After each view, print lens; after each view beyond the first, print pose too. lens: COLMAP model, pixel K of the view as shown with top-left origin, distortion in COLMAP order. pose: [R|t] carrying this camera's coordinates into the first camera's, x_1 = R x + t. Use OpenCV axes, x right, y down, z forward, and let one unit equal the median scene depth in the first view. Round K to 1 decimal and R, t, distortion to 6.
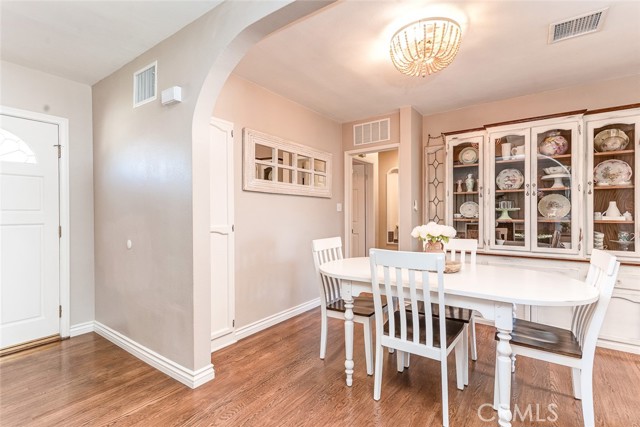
lens RADIAL K [[308.1, 0, 320.0], [0, 308.1, 213.5], [0, 0, 1]] dist [-0.001900, 0.000307]
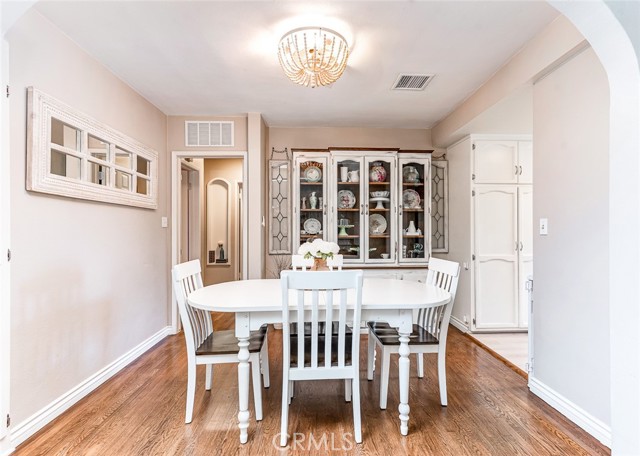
lens RADIAL K [[326.6, 0, 320.0], [0, 326.6, 228.0], [0, 0, 1]] dist [-0.000756, -0.000253]
pose [[0.768828, 0.004560, 0.639440, -0.228226], [-0.000799, 0.999981, -0.006171, -0.000178], [-0.639455, 0.004233, 0.768817, 0.158693]]
